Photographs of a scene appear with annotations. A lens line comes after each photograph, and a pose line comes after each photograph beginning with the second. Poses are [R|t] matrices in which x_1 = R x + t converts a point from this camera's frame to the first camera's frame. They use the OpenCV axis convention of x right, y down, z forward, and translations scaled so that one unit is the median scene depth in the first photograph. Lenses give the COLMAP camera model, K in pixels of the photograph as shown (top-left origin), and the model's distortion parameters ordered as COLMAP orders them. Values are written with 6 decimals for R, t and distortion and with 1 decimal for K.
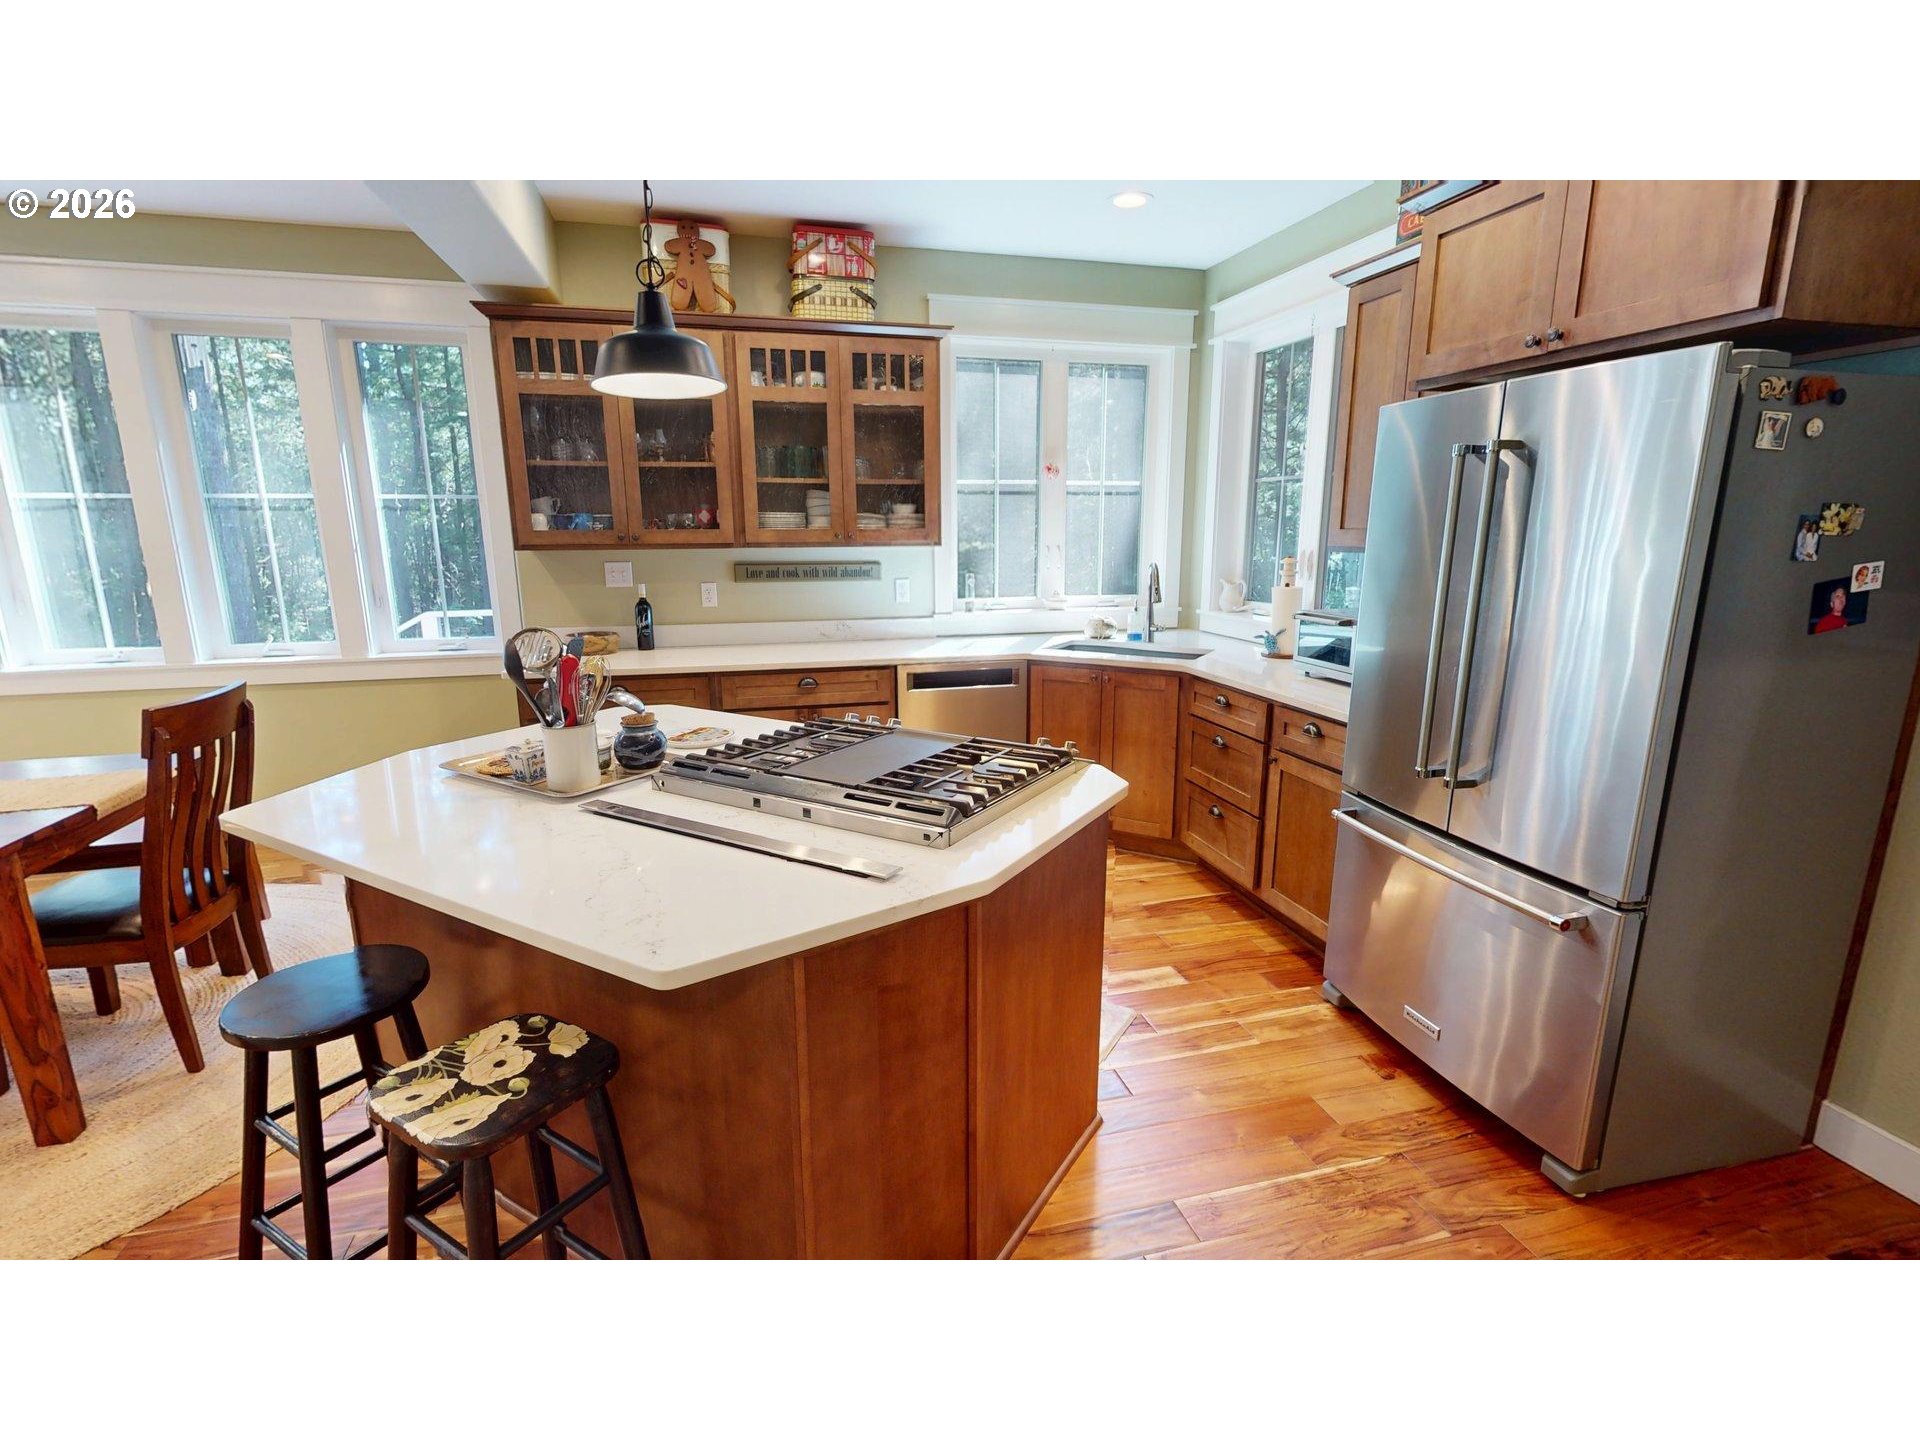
lens RADIAL K [[898.5, 0, 966.1], [0, 898.5, 722.4], [0, 0, 1]] dist [-0.001633, -0.000454]
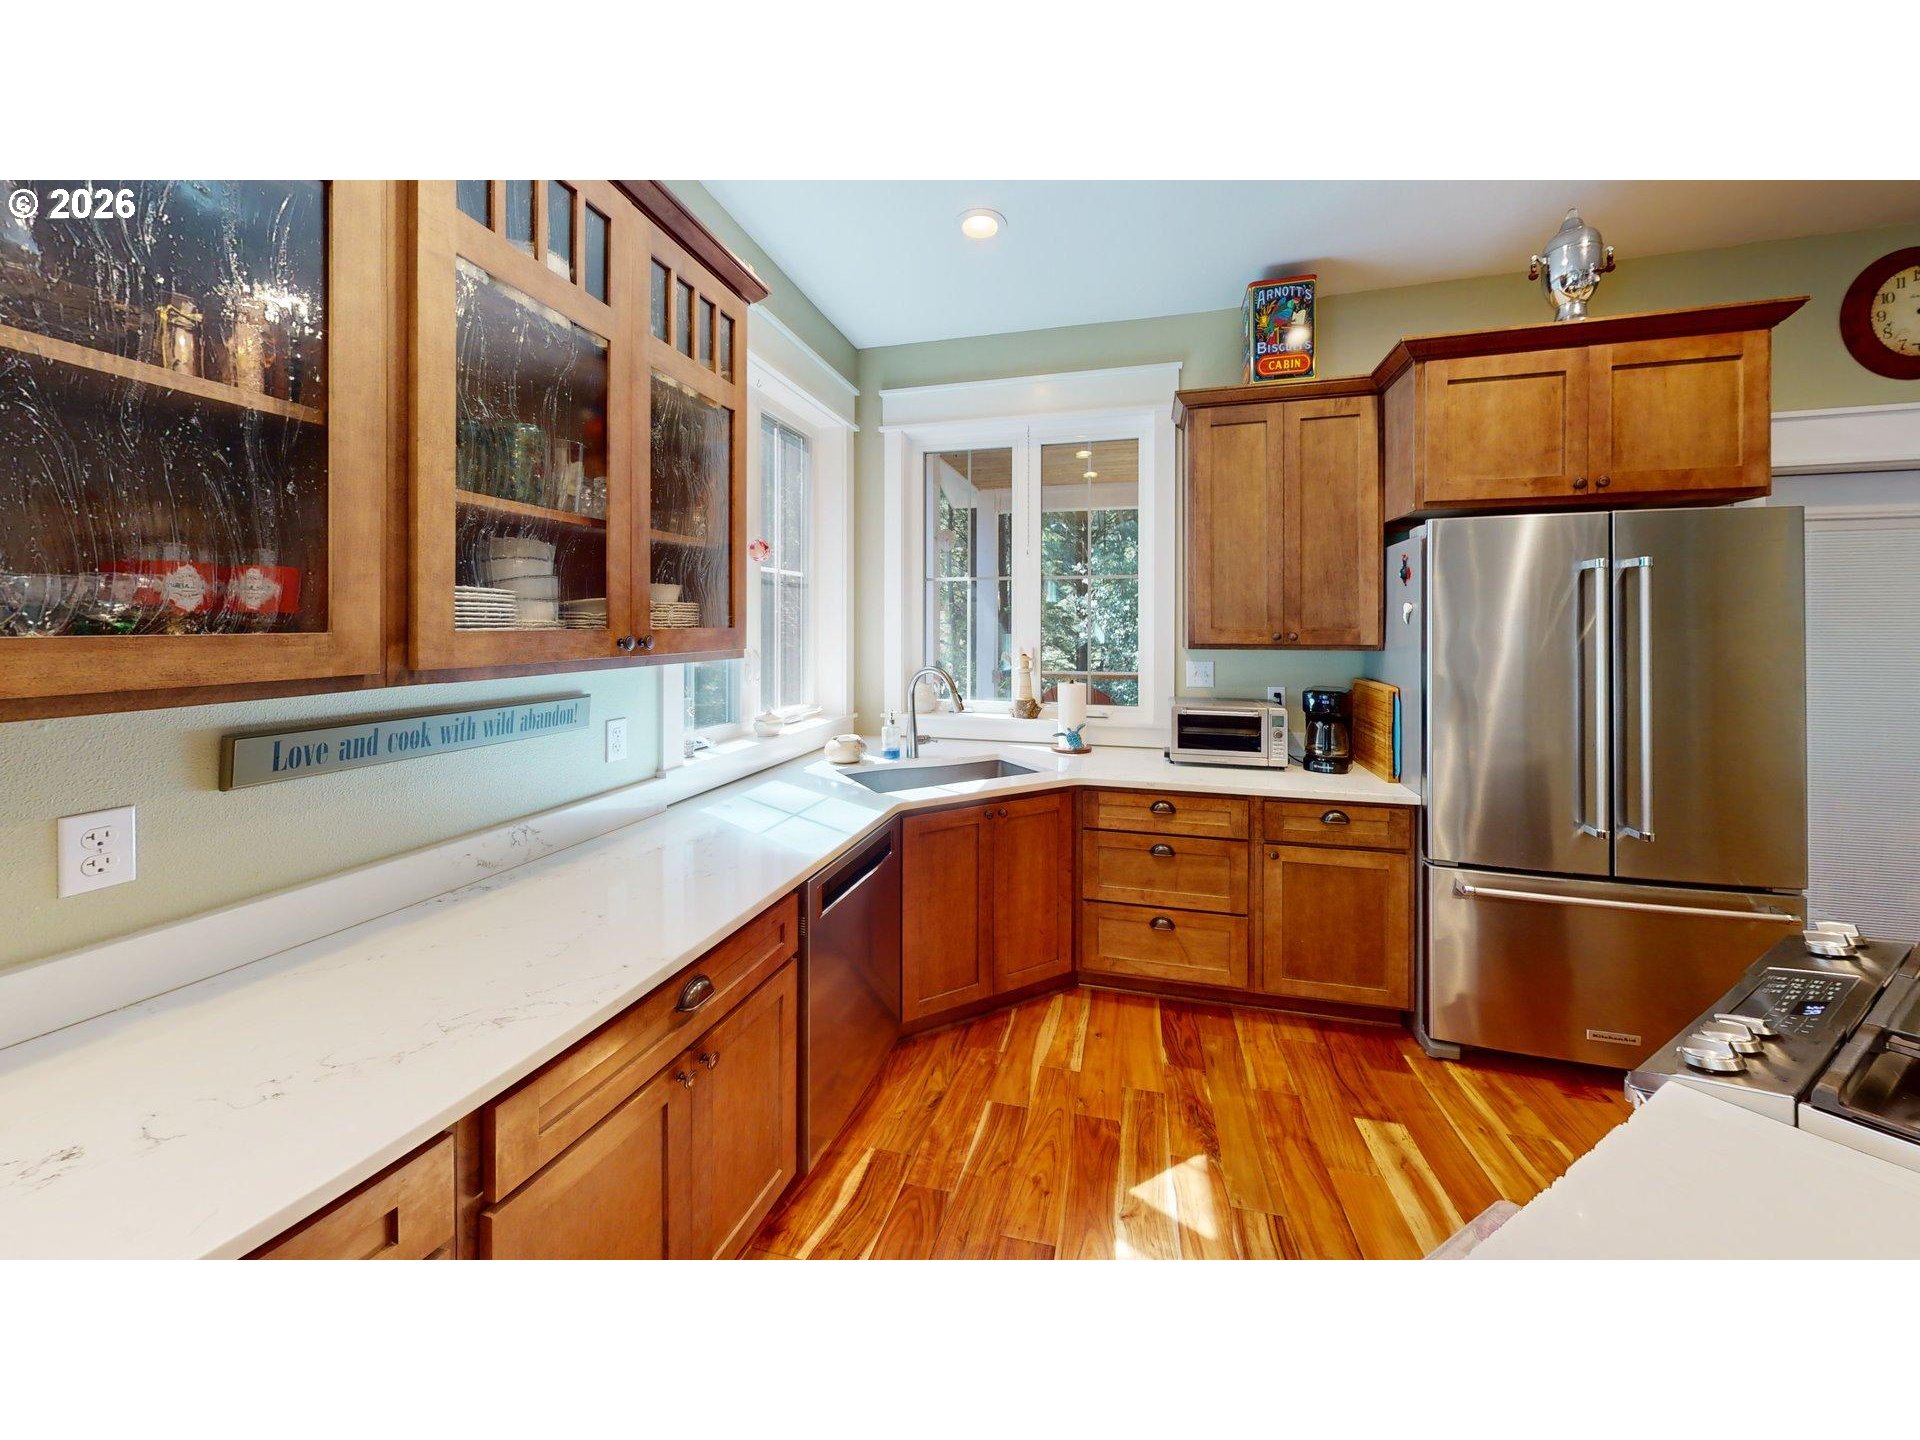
lens RADIAL K [[698.4, 0, 975.9], [0, 698.4, 706.4], [0, 0, 1]] dist [0.028866, 0.000160]
pose [[0.473029, -0.101468, 0.875184, -0.395786], [0.188279, 0.982041, 0.012093, -0.154008], [-0.860694, 0.159058, 0.483638, 0.709577]]
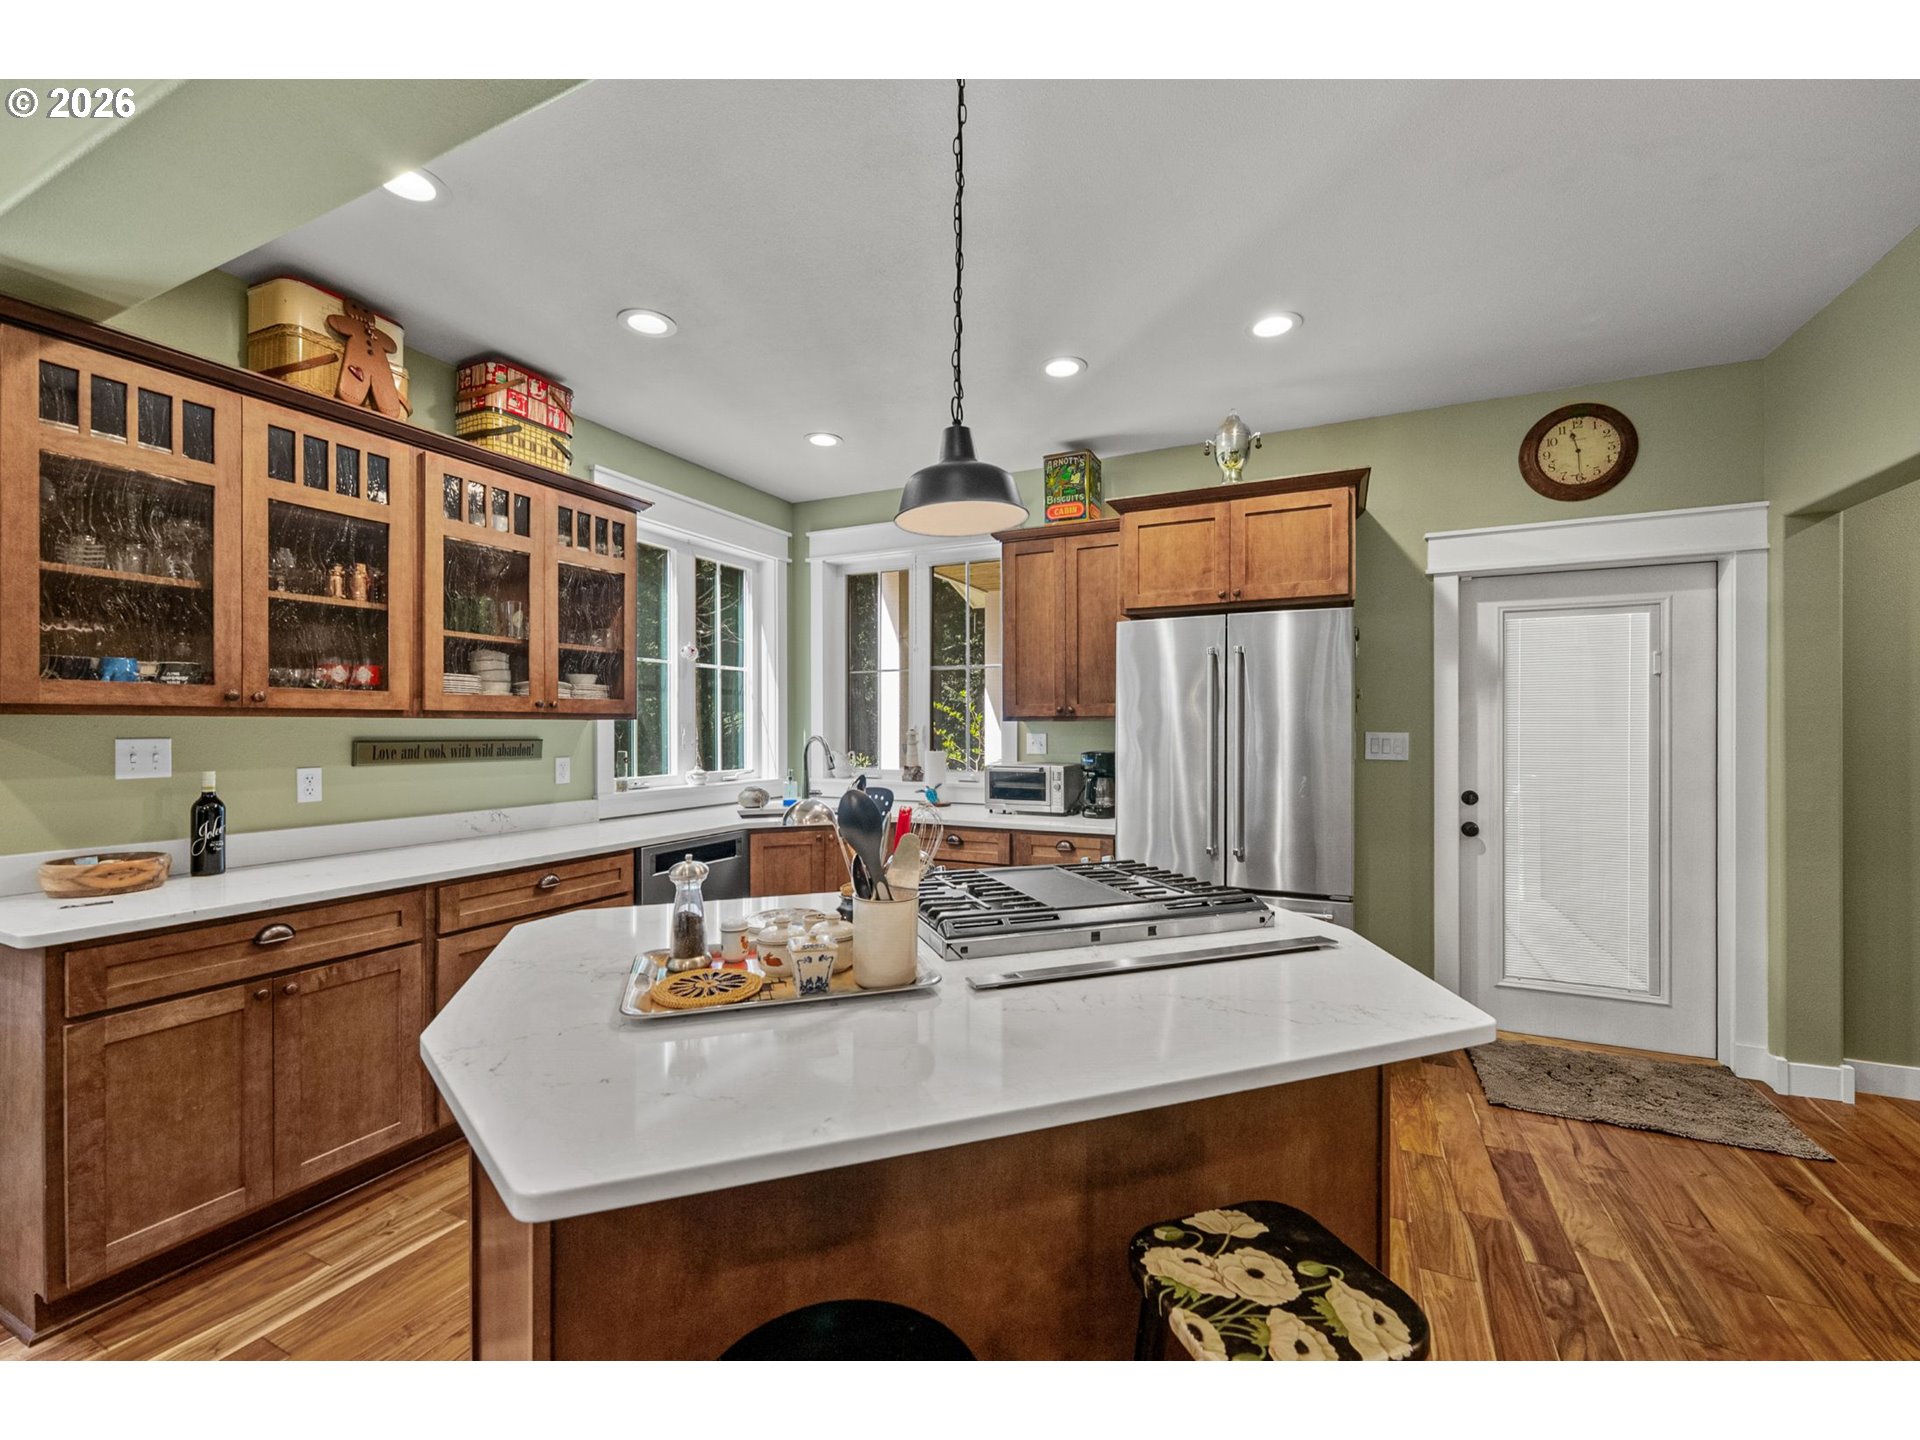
lens RADIAL K [[780.9, 0, 984.6], [0, 780.9, 729.9], [0, 0, 1]] dist [-0.004677, 0.000209]
pose [[0.634437, -0.000409, 0.772975, -0.467771], [0.164775, 0.977087, -0.134726, -0.017802], [-0.755208, 0.212842, 0.619967, 0.246628]]
